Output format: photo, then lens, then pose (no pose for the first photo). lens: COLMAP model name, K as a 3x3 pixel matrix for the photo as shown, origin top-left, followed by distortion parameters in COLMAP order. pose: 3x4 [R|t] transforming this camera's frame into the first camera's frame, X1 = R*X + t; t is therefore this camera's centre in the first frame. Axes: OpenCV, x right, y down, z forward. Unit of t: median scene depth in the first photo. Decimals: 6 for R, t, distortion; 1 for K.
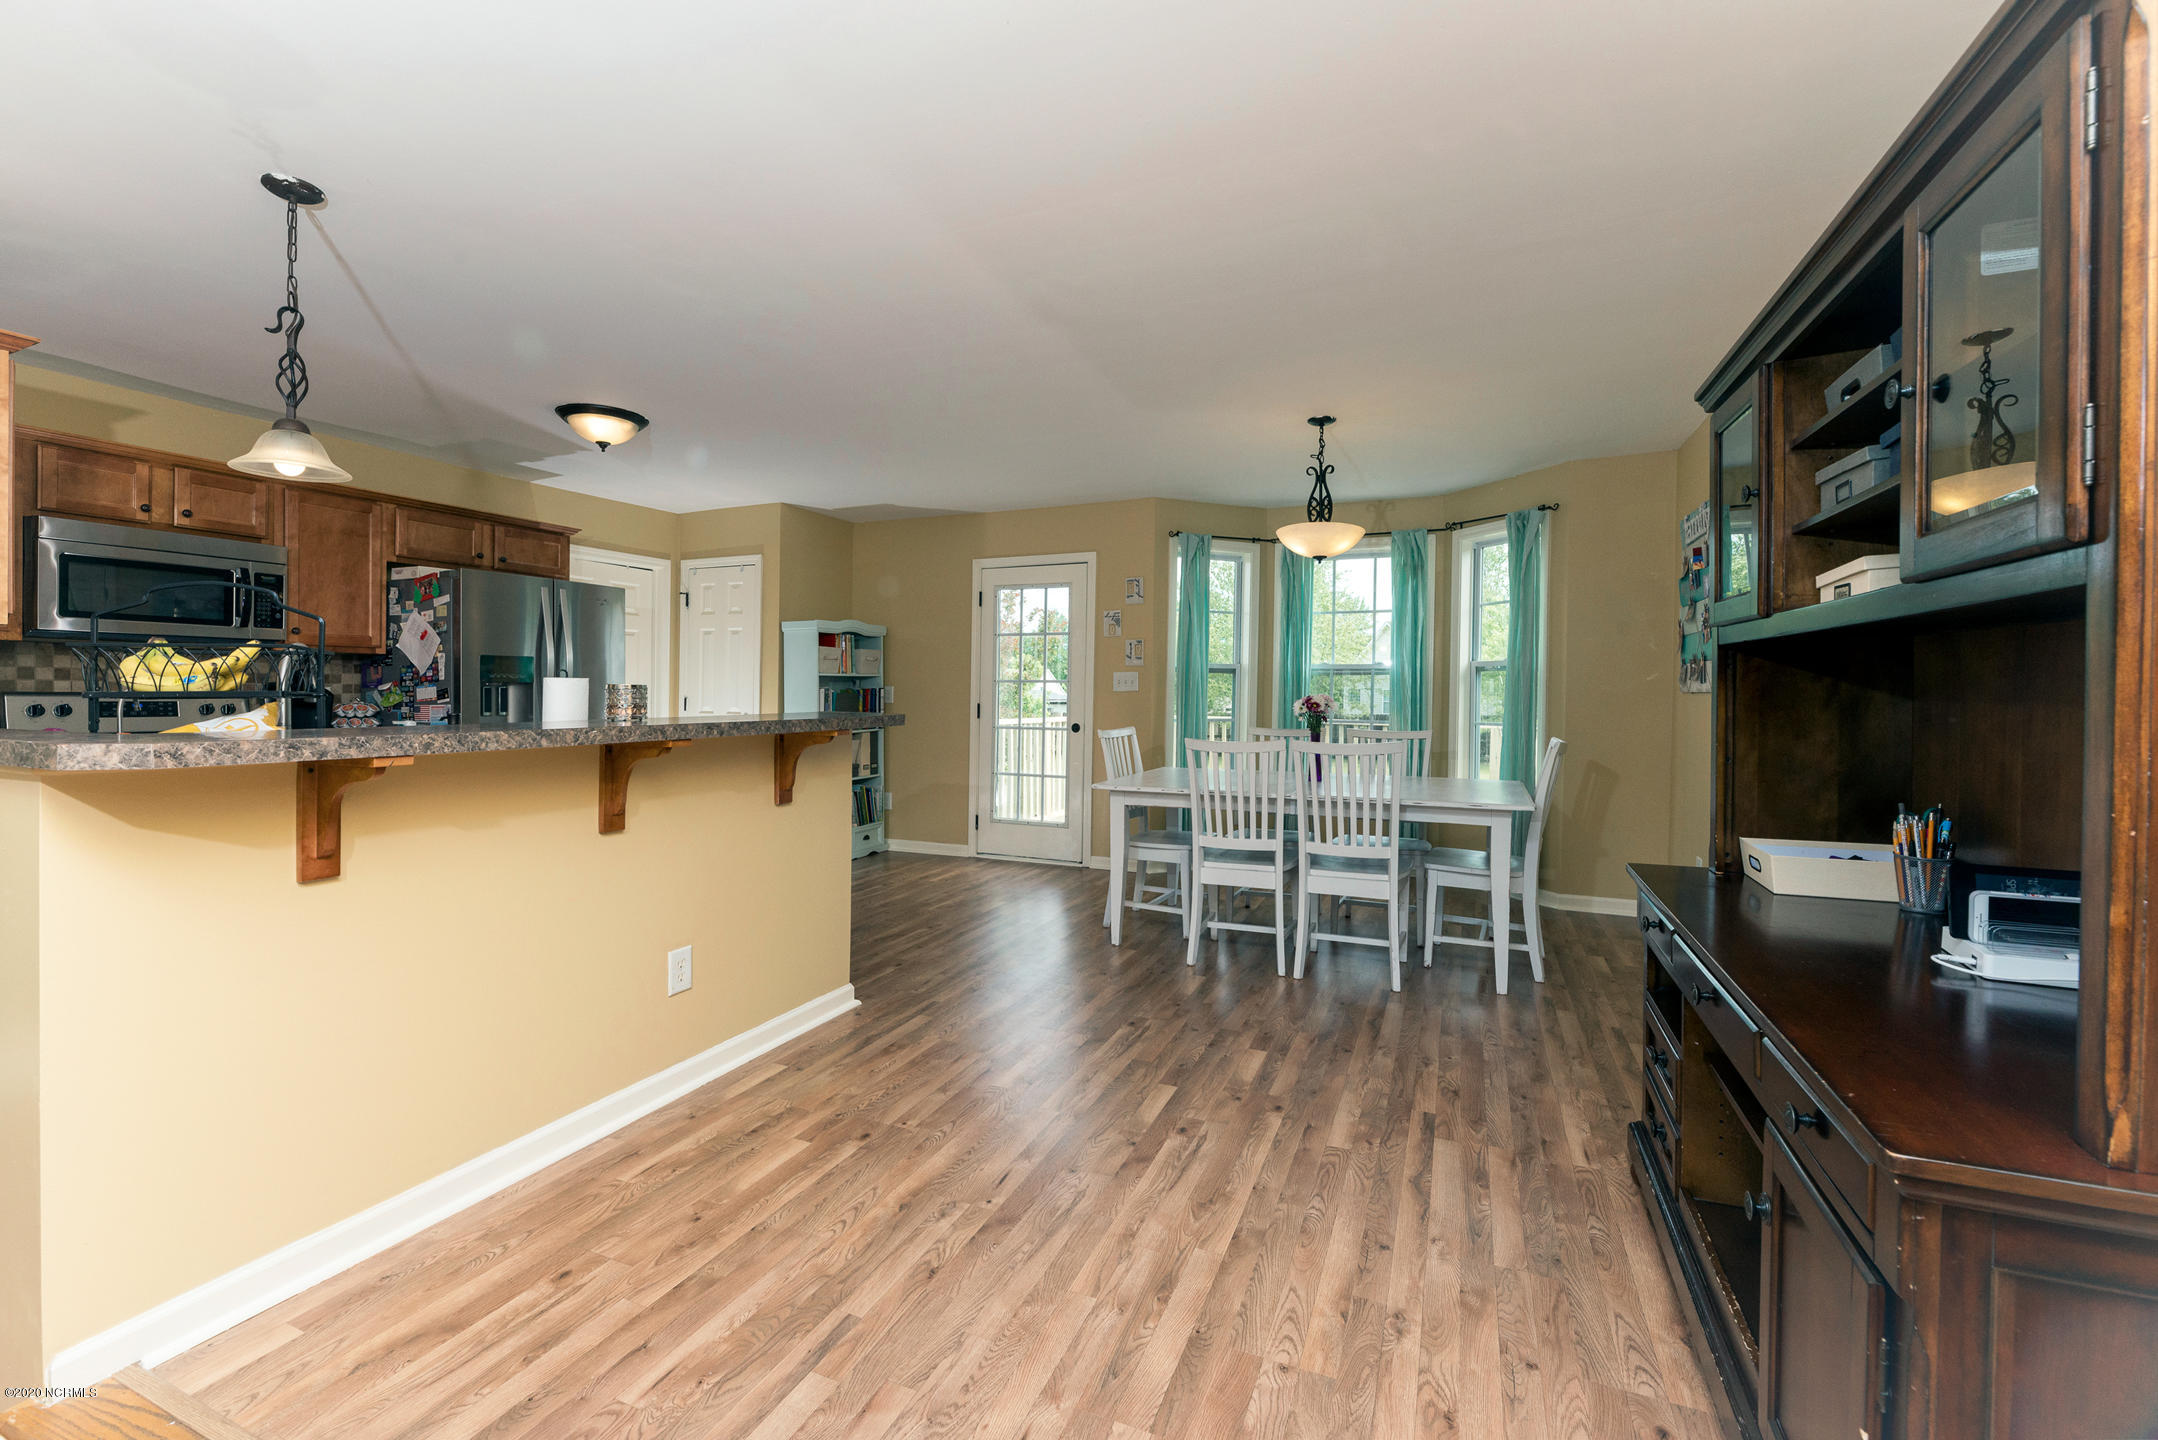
lens RADIAL K [[890.8, 0, 1075.9], [0, 890.8, 701.5], [0, 0, 1]] dist [-0.009880, 0.003624]
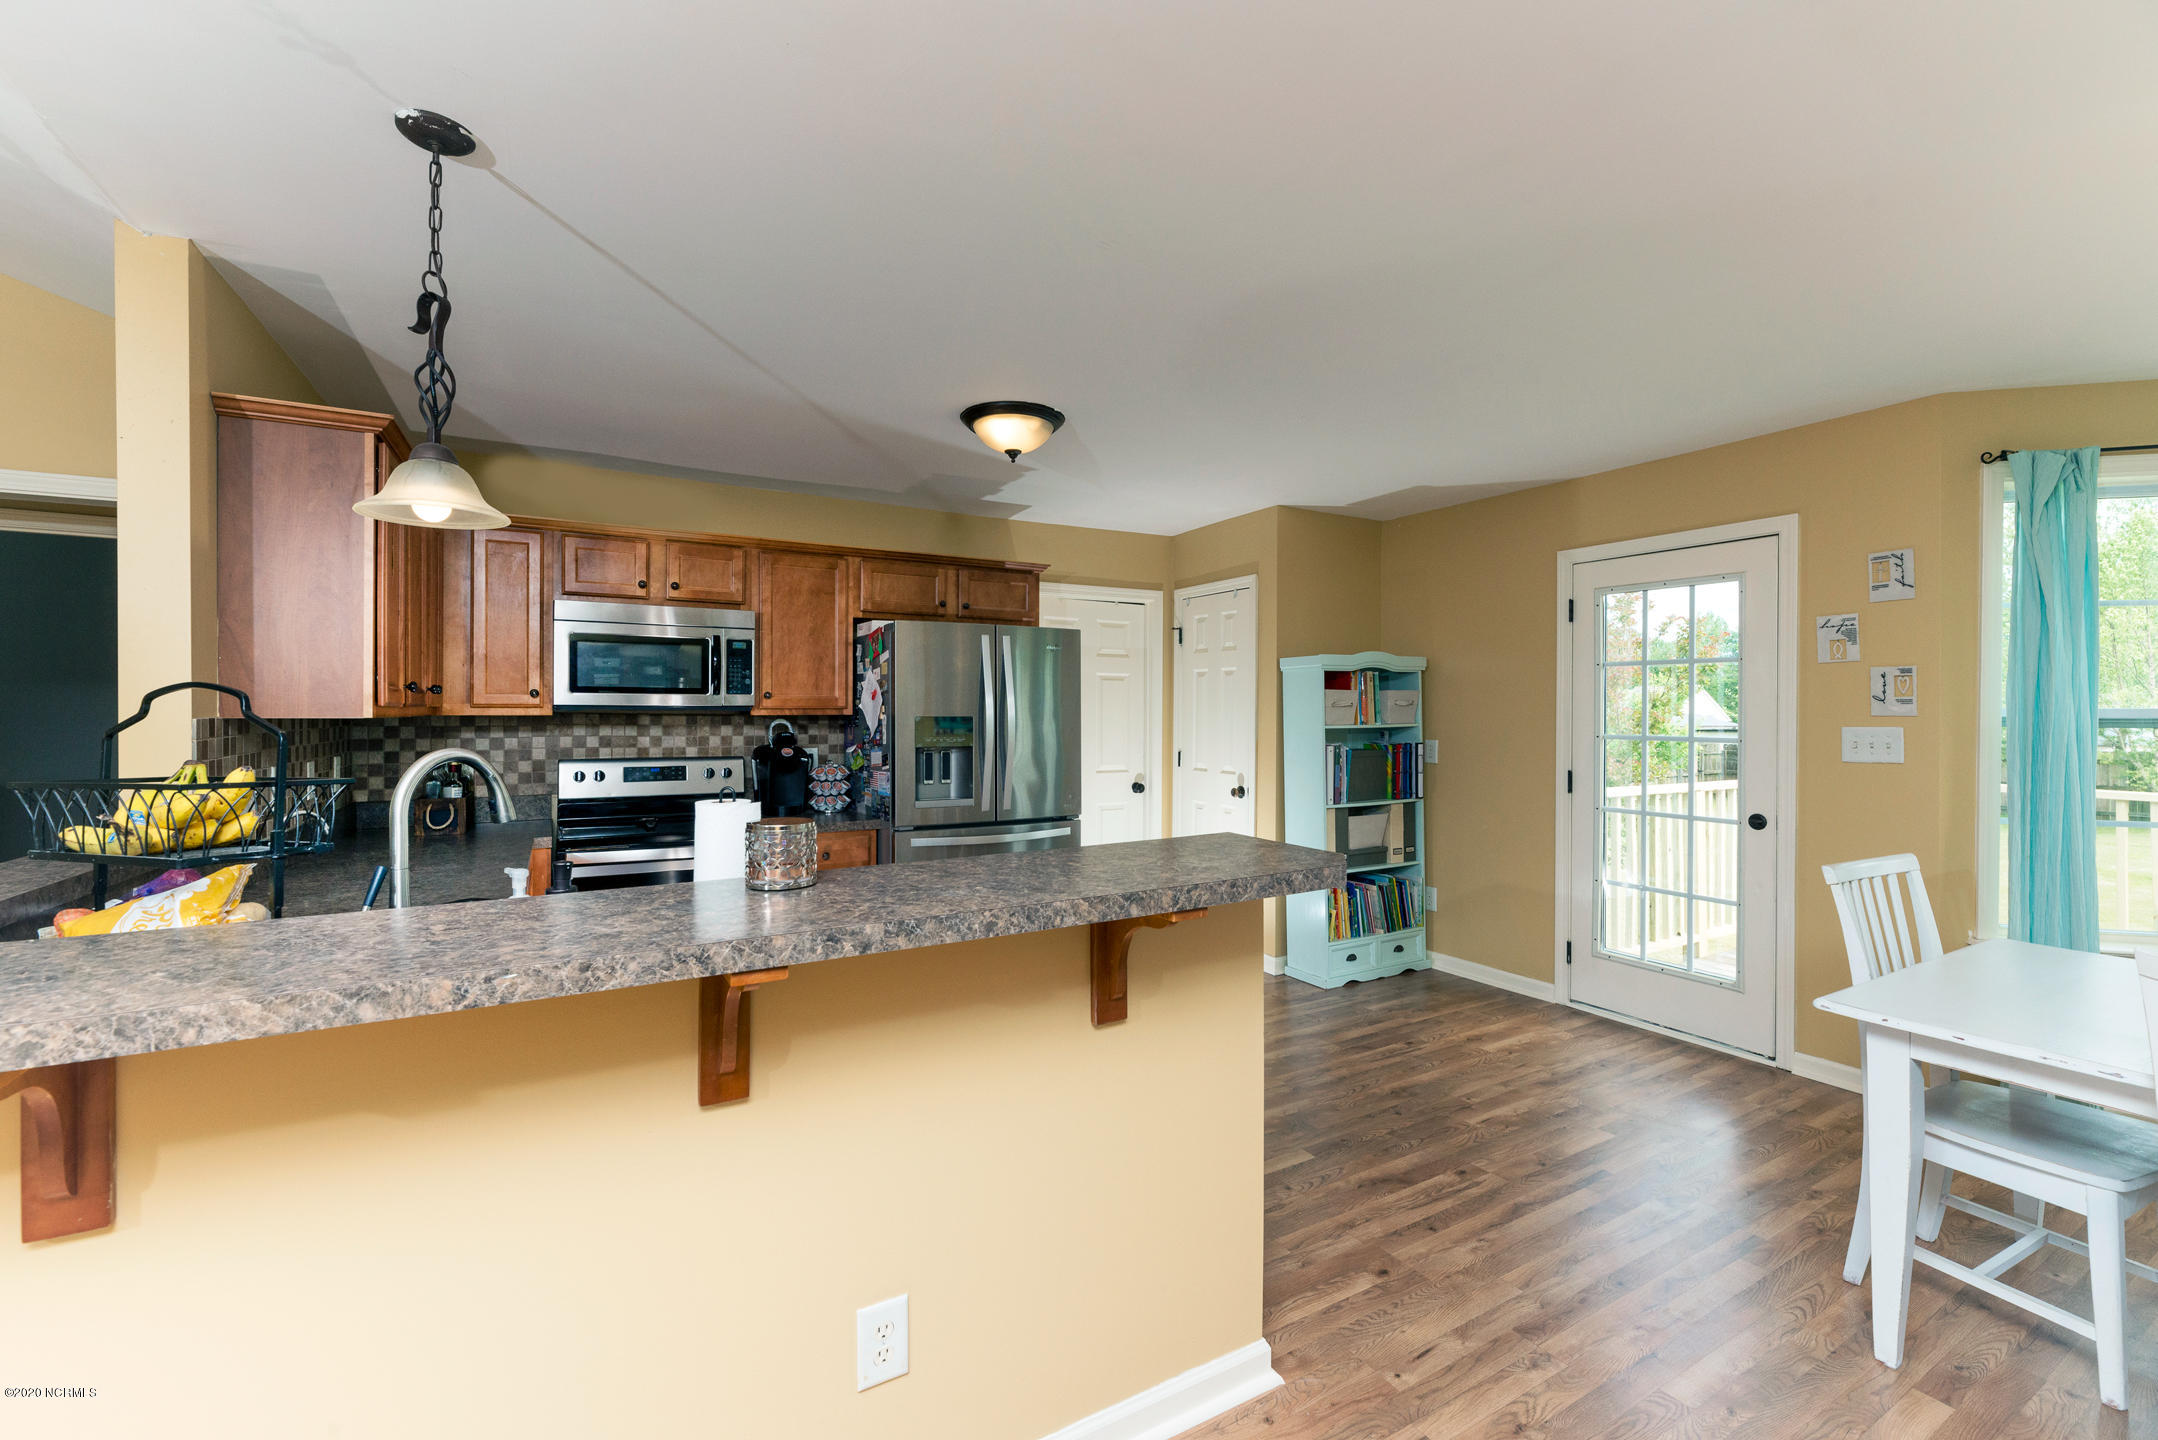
lens RADIAL K [[890.8, 0, 1075.9], [0, 890.8, 701.5], [0, 0, 1]] dist [-0.009880, 0.003624]
pose [[0.800146, -0.010658, -0.599710, -0.009555], [-0.003323, 0.999748, -0.022201, -0.037563], [0.599795, 0.019757, 0.799909, 0.300234]]
